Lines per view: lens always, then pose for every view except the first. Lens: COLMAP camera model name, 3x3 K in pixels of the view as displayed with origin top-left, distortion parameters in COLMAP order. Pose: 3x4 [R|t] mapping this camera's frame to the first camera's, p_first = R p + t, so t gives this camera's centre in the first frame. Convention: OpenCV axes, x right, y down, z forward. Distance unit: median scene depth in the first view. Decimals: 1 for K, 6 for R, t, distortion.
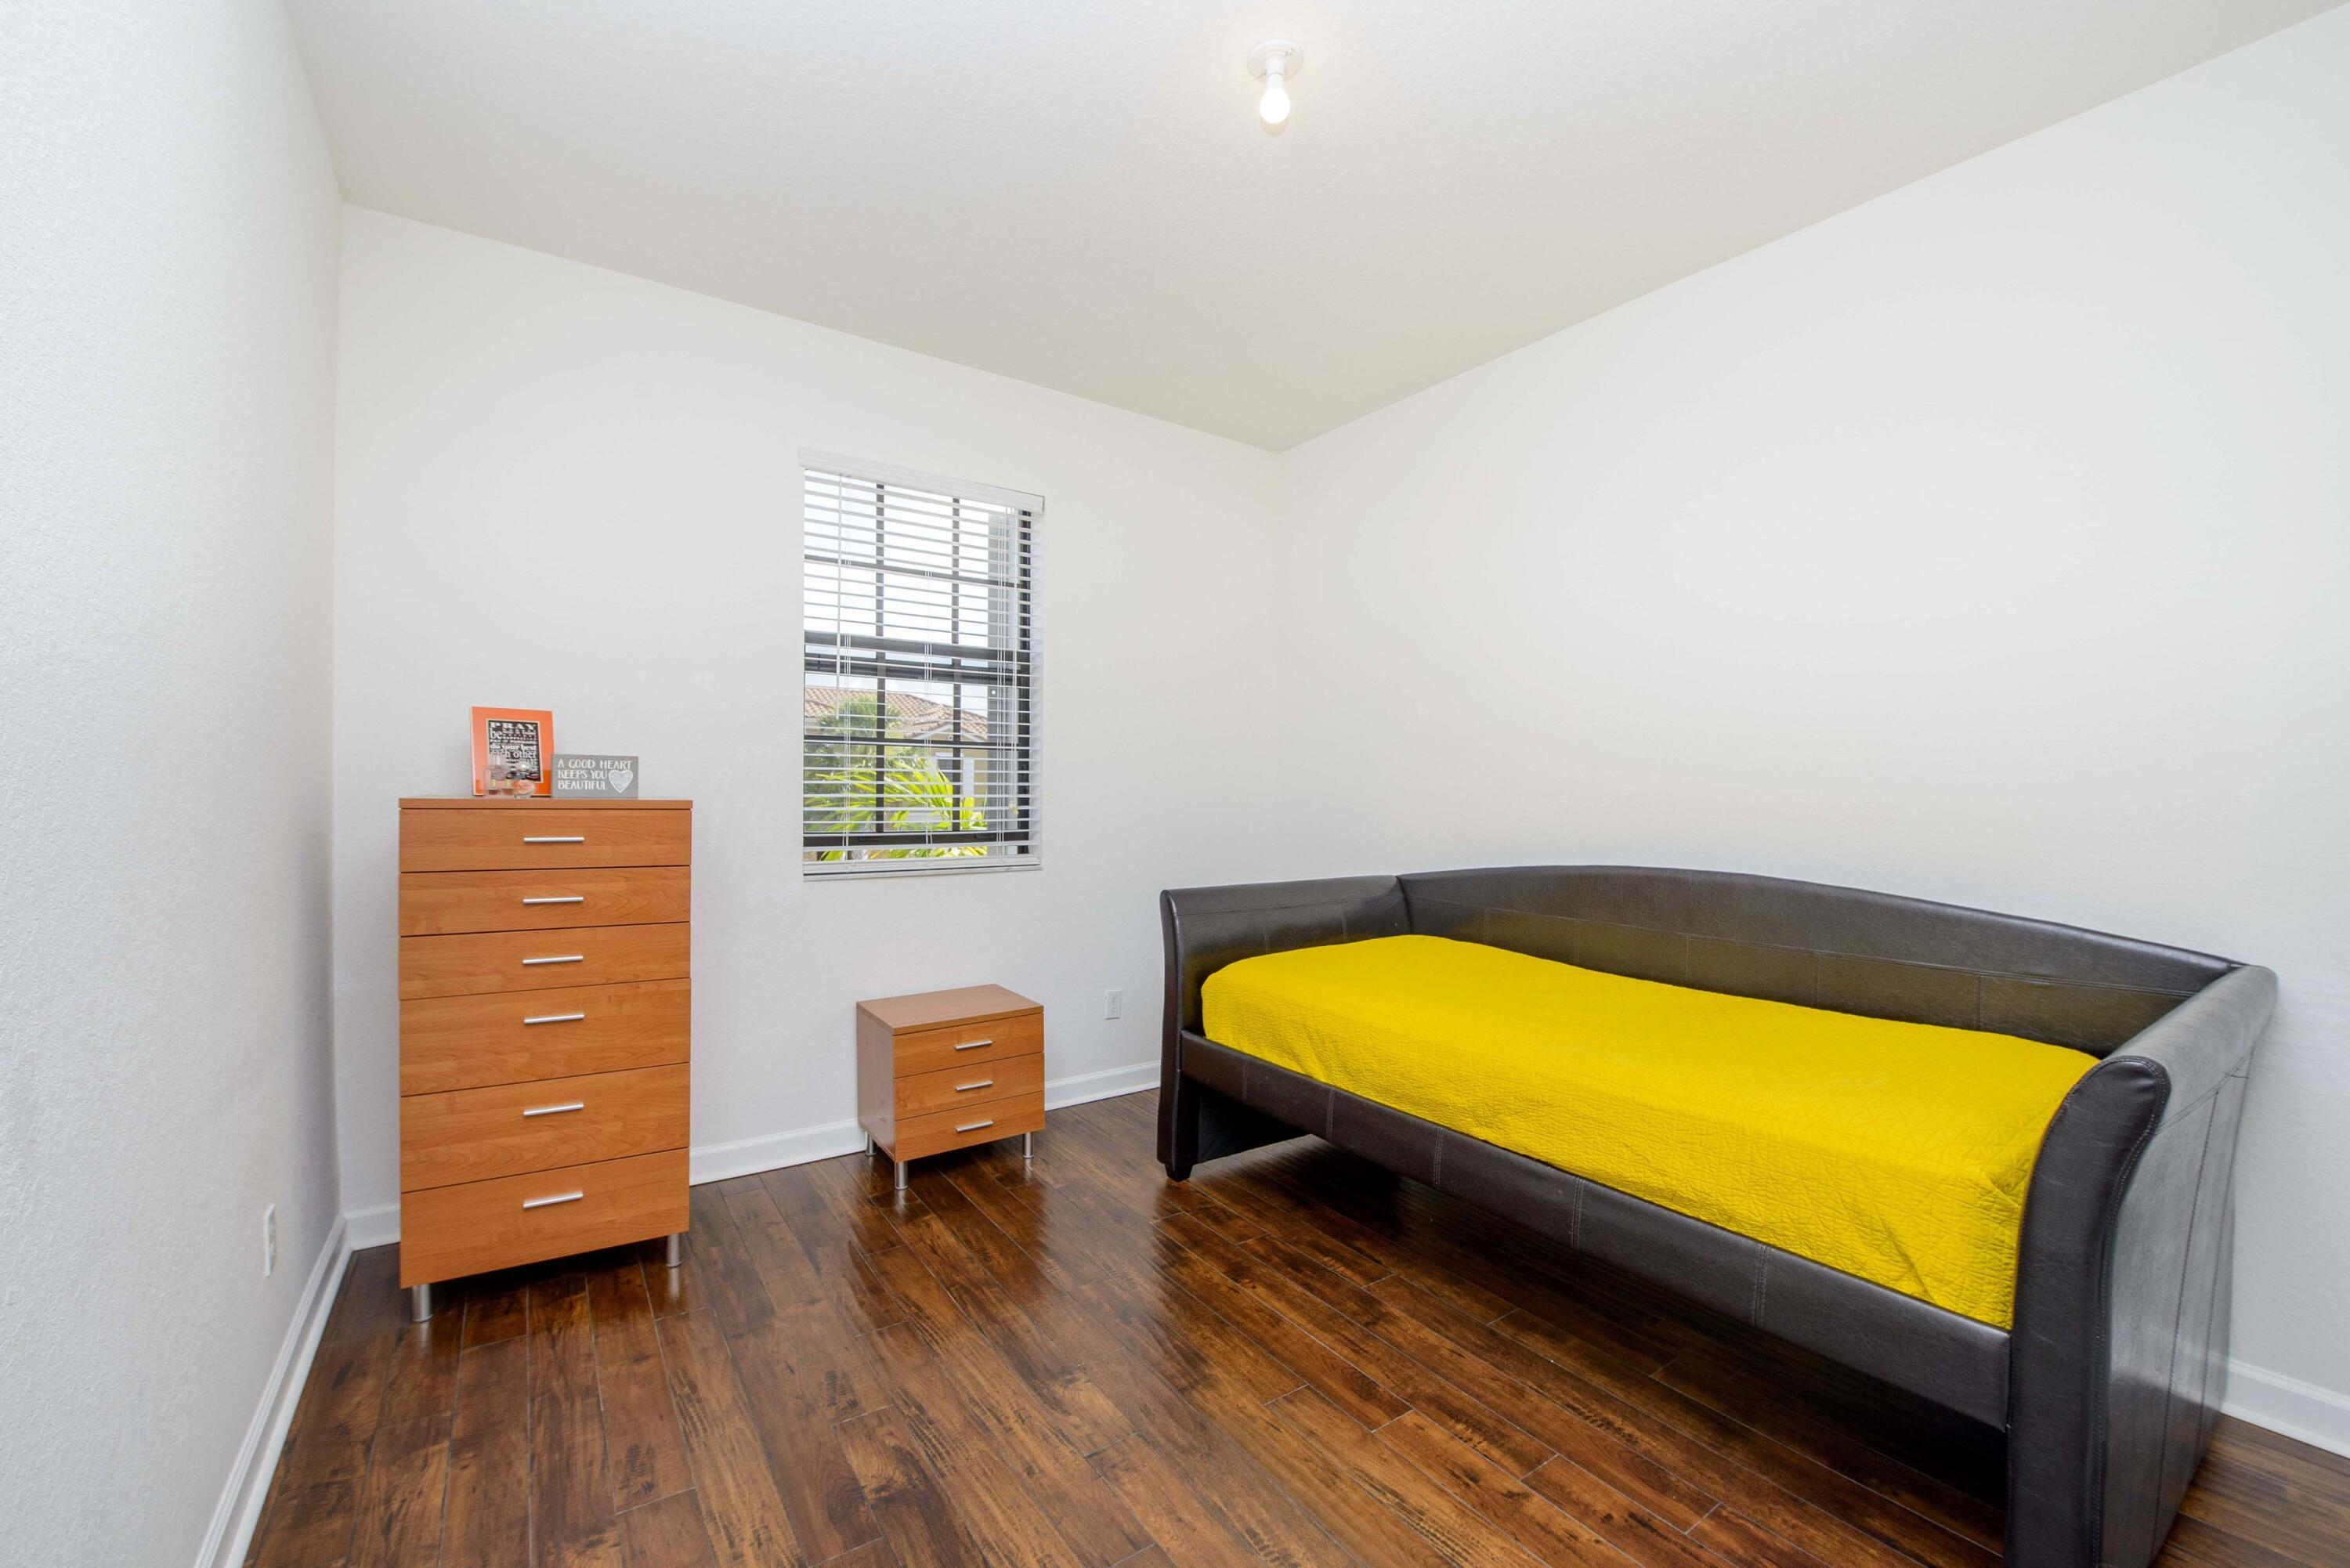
lens RADIAL K [[933.5, 0, 1189.7], [0, 933.5, 785.0], [0, 0, 1]] dist [-0.014834, -0.000540]
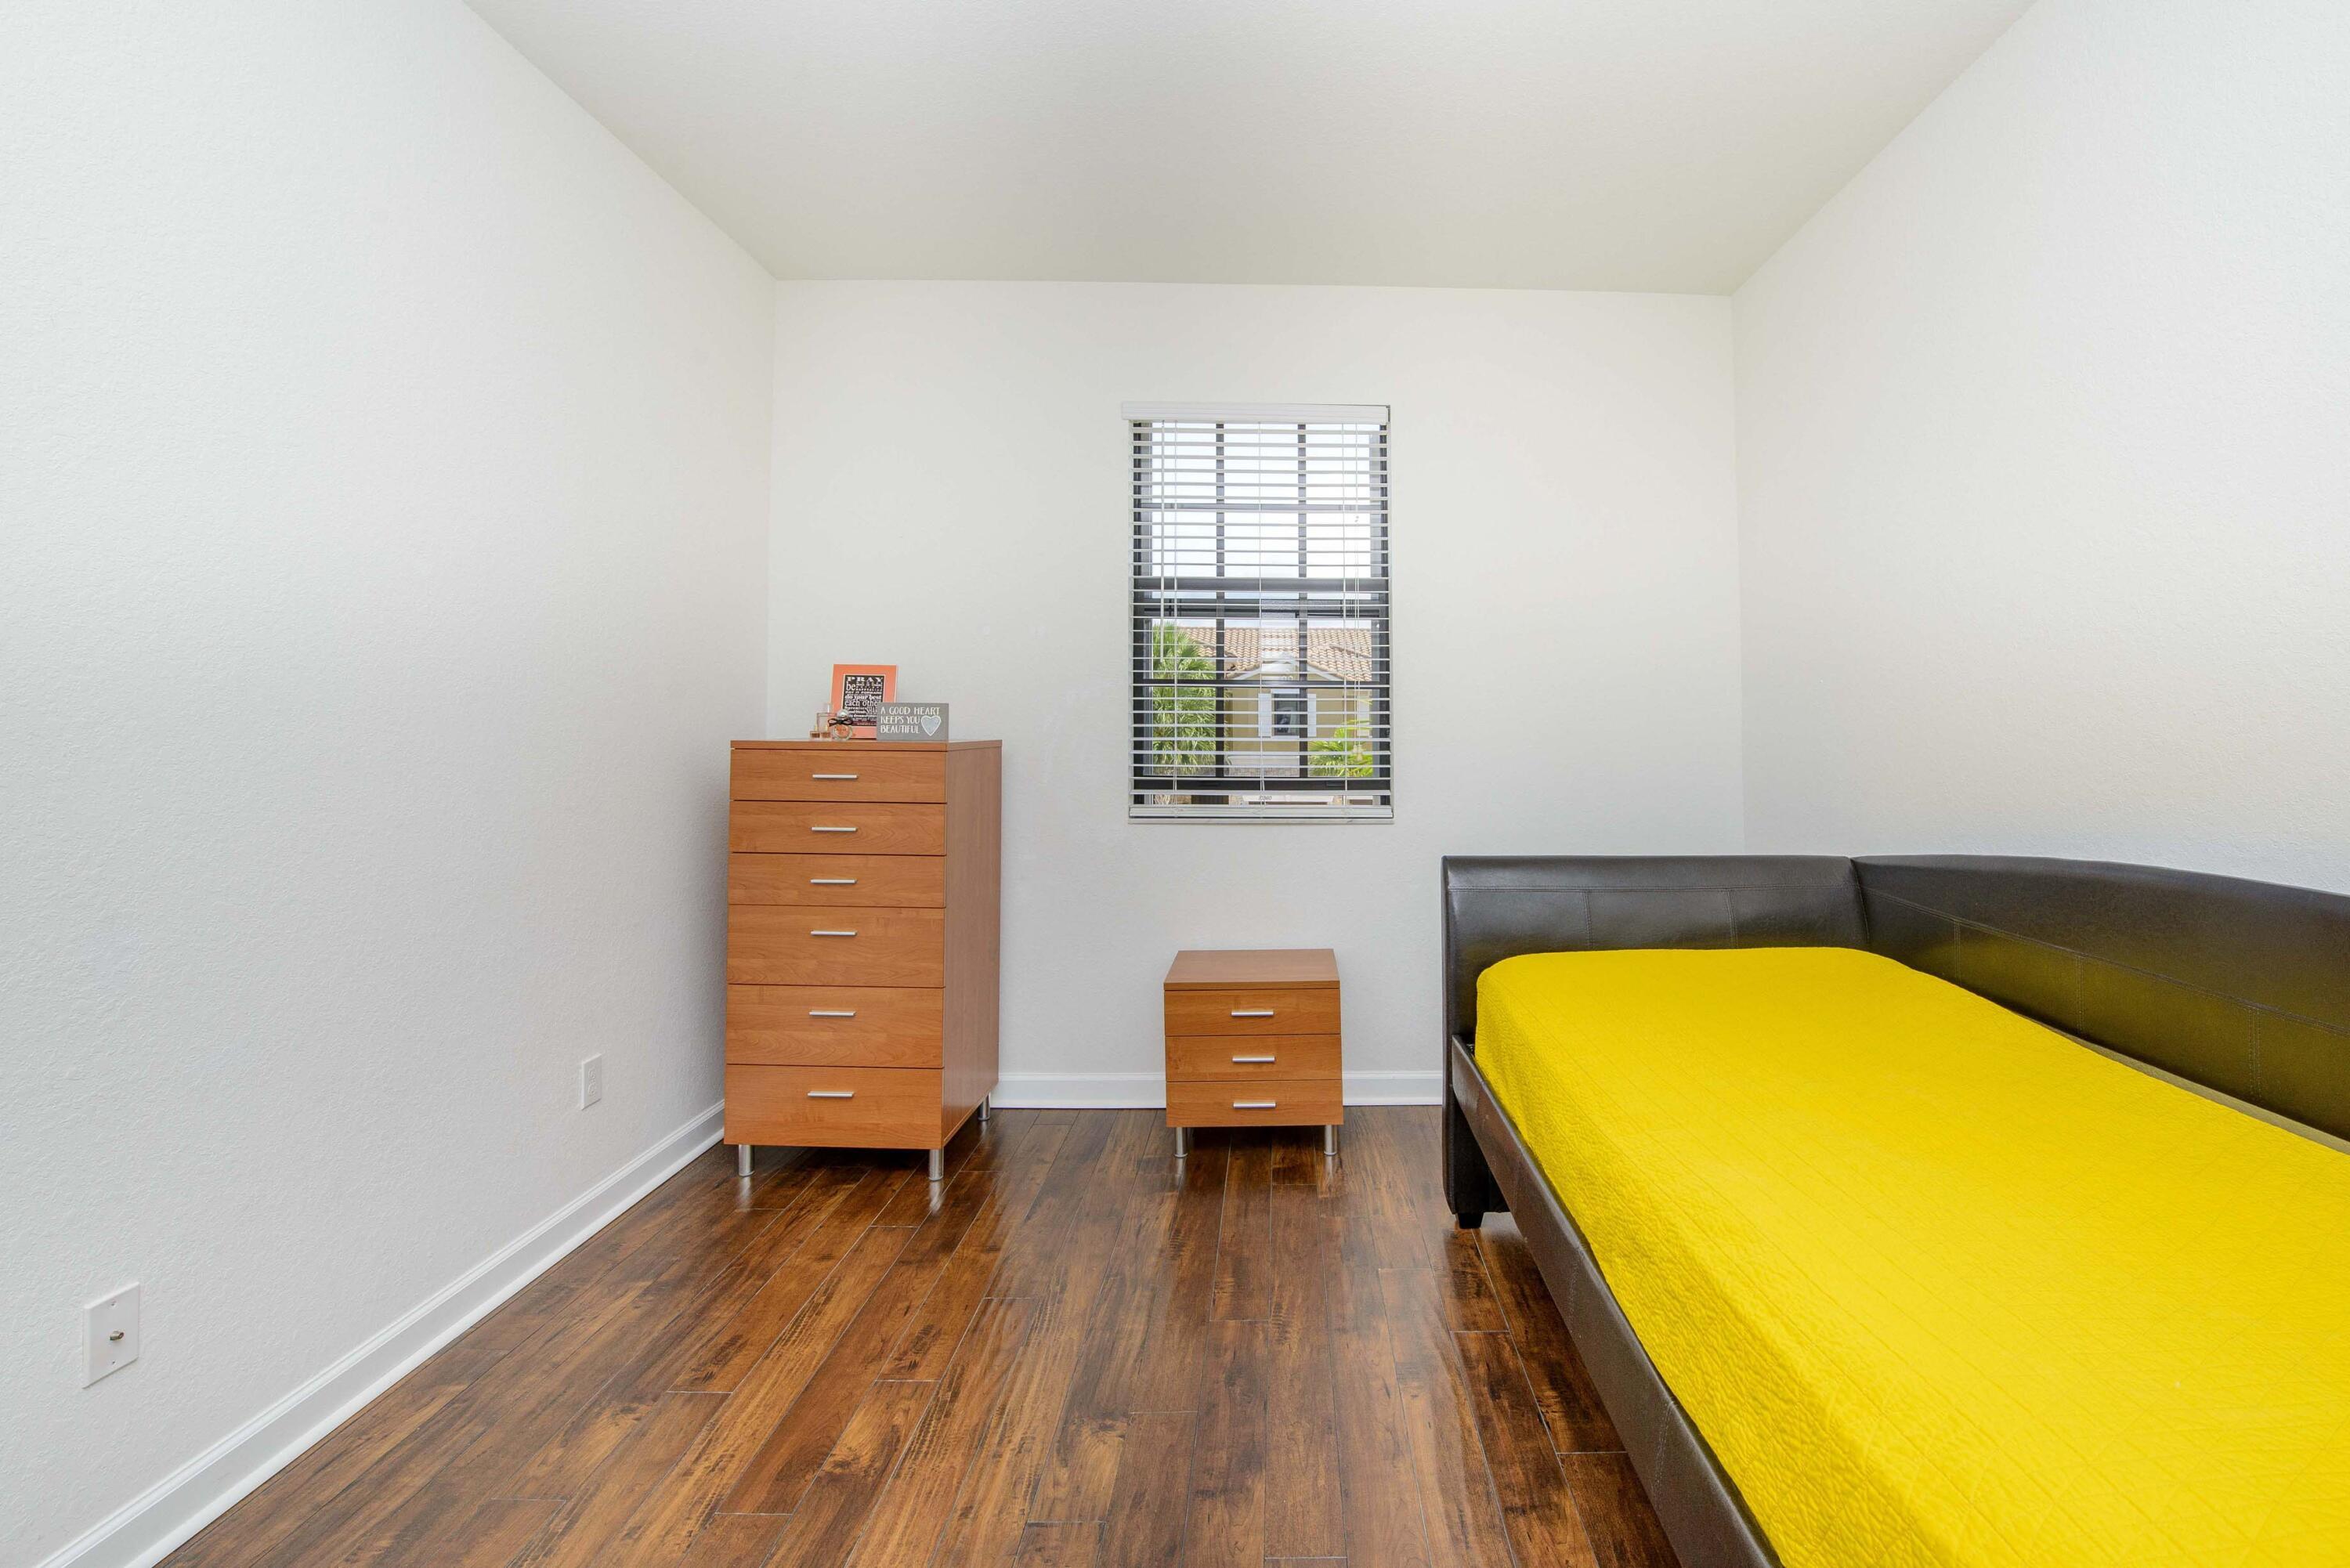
lens RADIAL K [[987.8, 0, 1174.8], [0, 987.8, 683.9], [0, 0, 1]] dist [-0.002998, -0.000437]
pose [[0.834550, -0.029441, -0.550144, 0.272612], [0.004223, 0.998884, -0.047050, 0.002802], [0.550916, 0.036942, 0.833743, 0.157913]]
